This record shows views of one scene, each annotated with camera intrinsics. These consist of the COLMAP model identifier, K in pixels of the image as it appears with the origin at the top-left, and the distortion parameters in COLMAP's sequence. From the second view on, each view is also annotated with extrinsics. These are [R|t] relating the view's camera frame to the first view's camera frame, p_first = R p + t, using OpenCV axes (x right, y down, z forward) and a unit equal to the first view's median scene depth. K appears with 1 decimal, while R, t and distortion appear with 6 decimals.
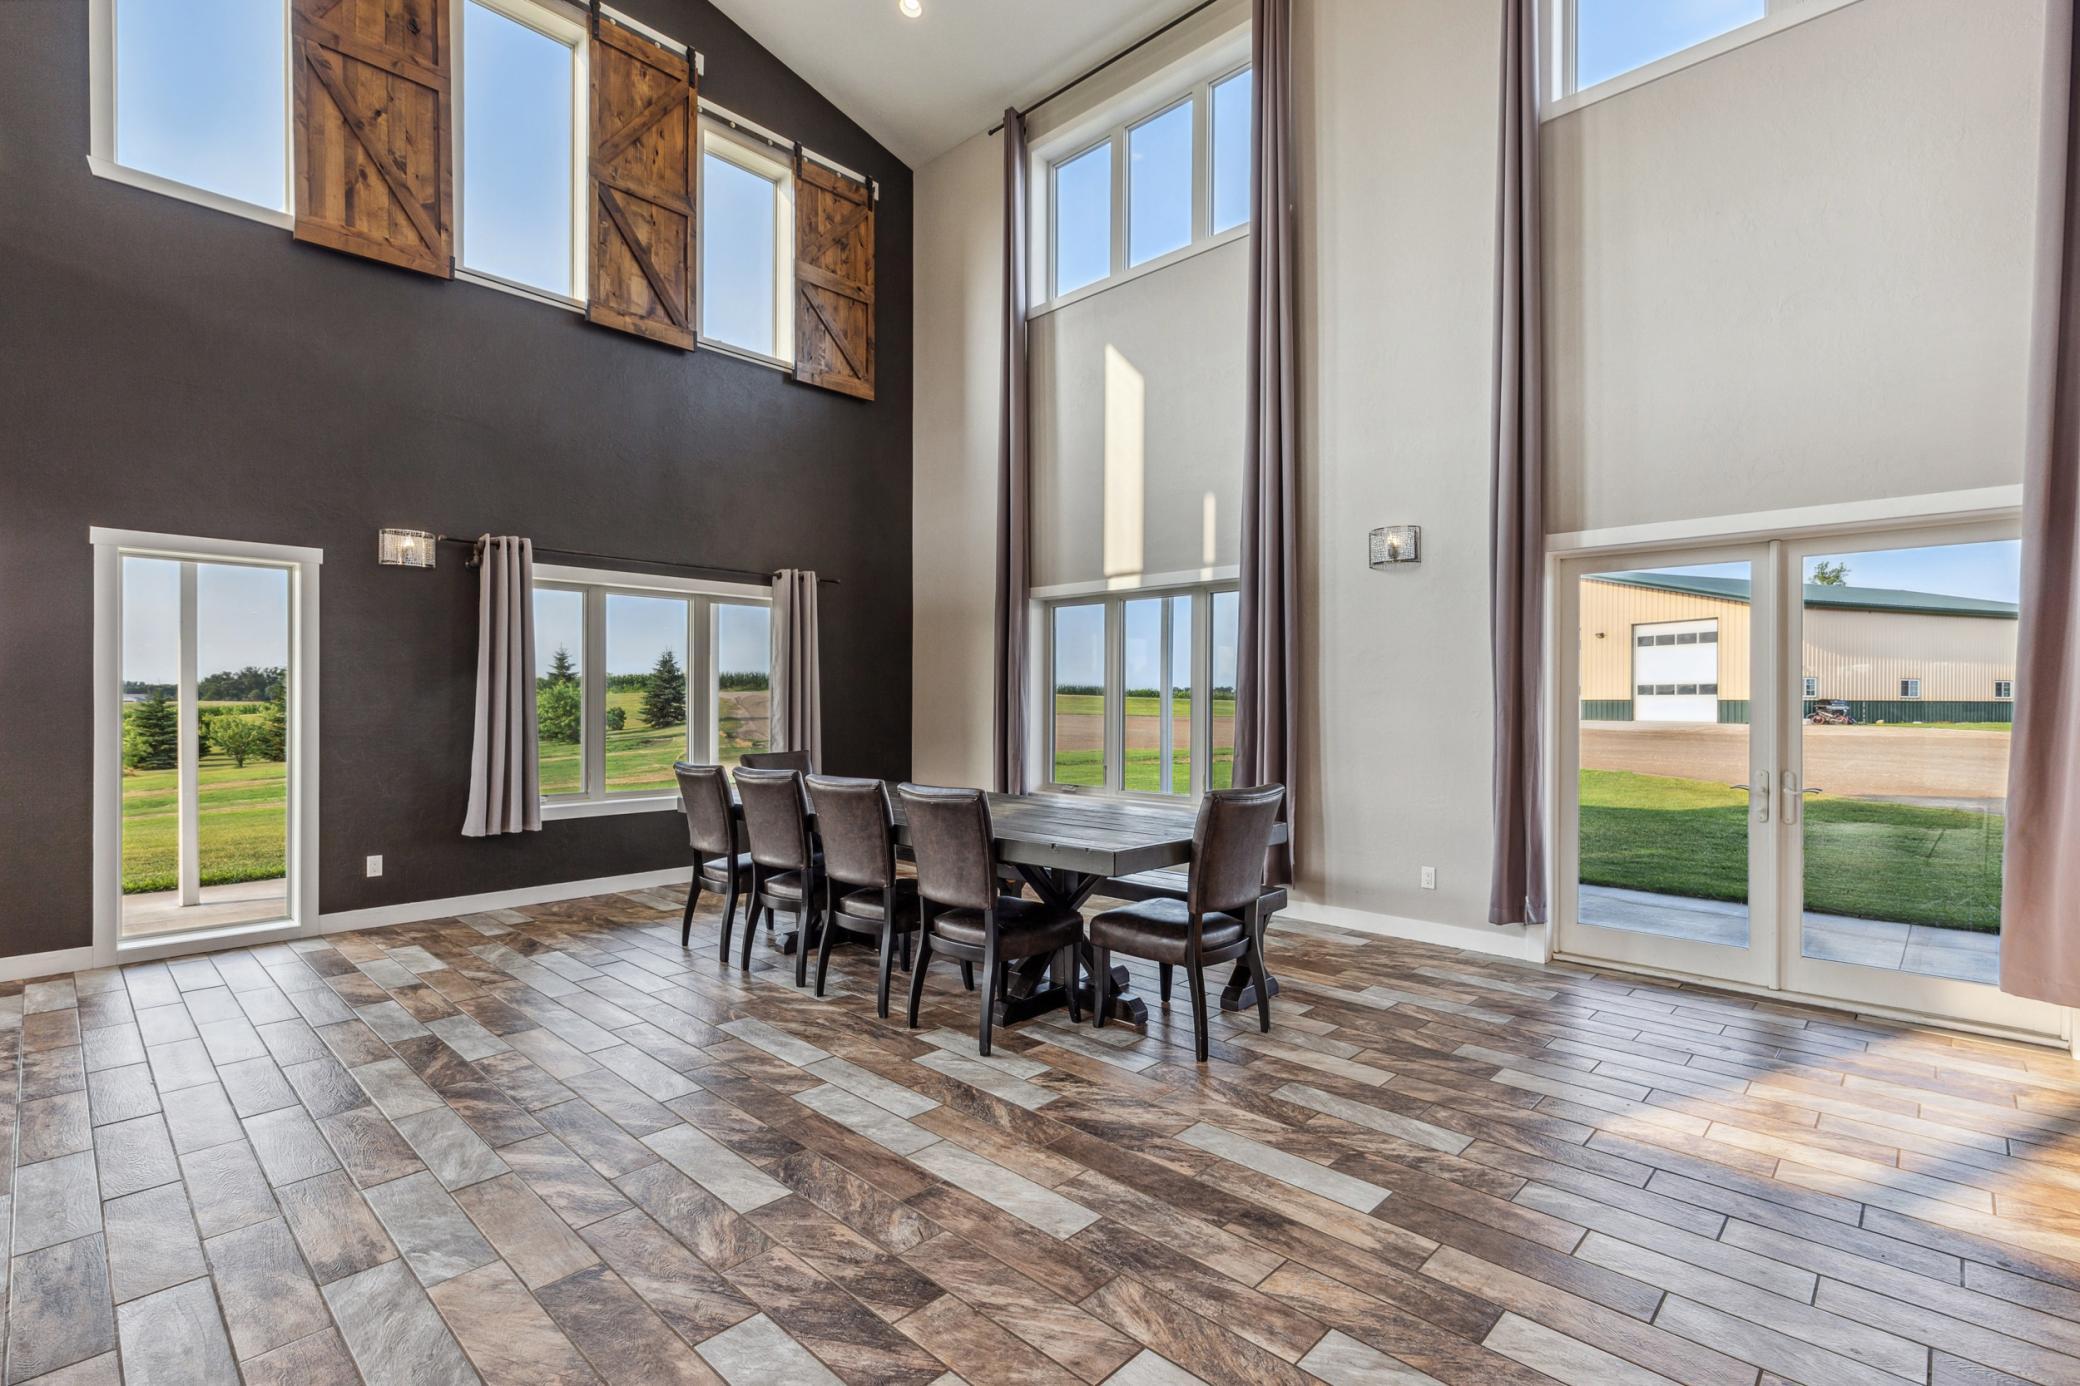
lens RADIAL K [[955.1, 0, 1038.3], [0, 955.1, 705.8], [0, 0, 1]] dist [-0.004341, -0.000795]
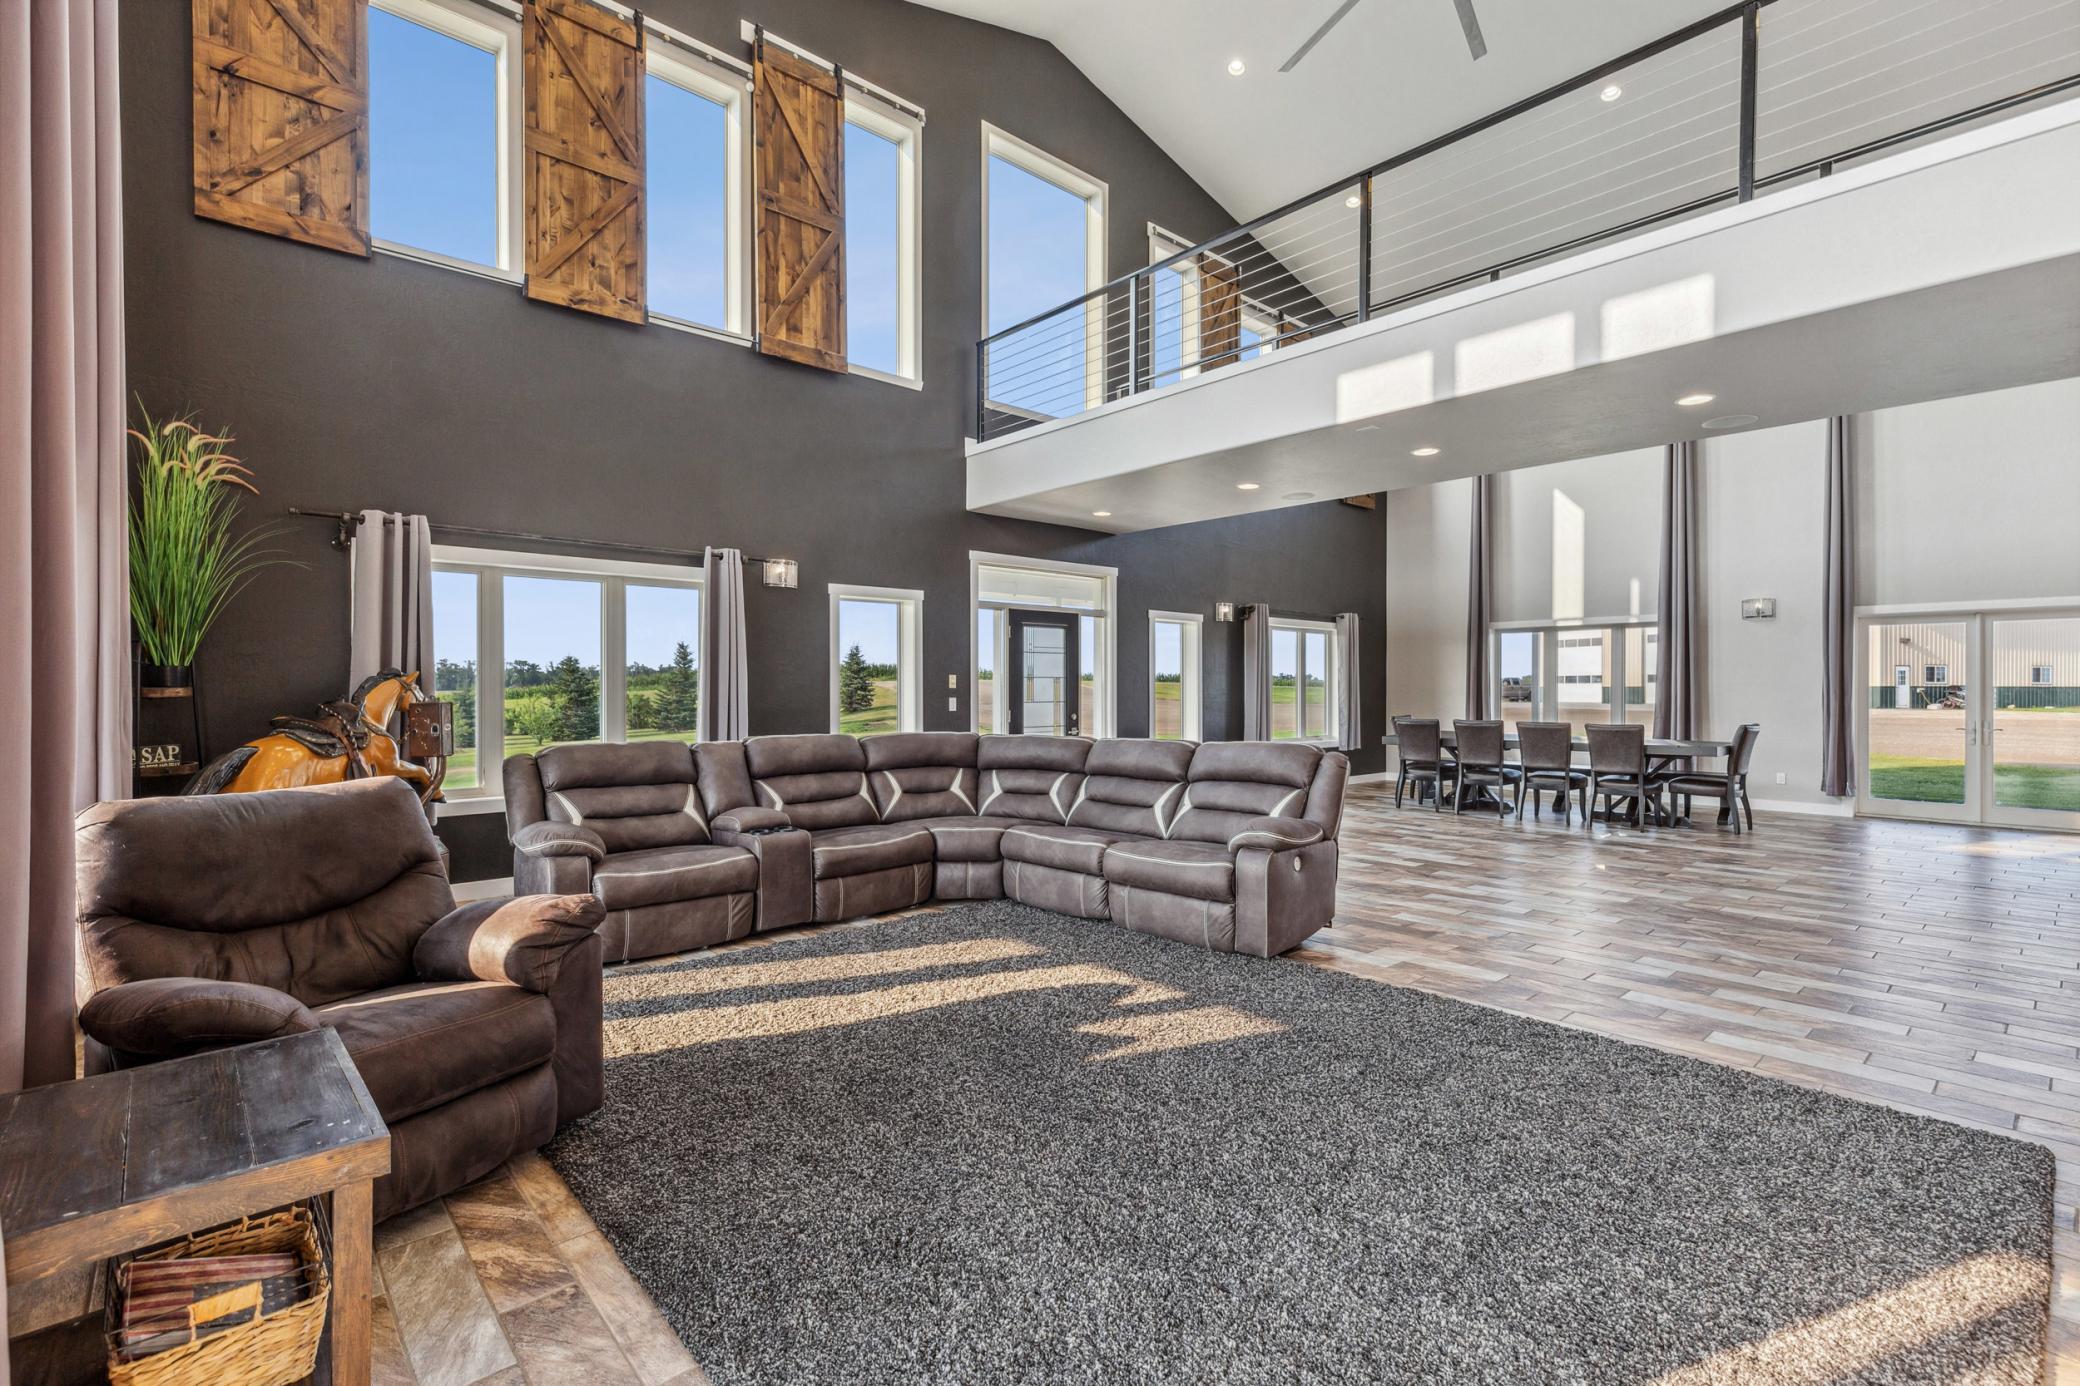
lens RADIAL K [[915.6, 0, 1045.7], [0, 915.6, 680.8], [0, 0, 1]] dist [0.000223, 0.000519]
pose [[0.996444, -0.002659, -0.084219, -0.744939], [0.001520, 0.999907, -0.013588, 0.002979], [0.084248, 0.013411, 0.996355, -0.797038]]
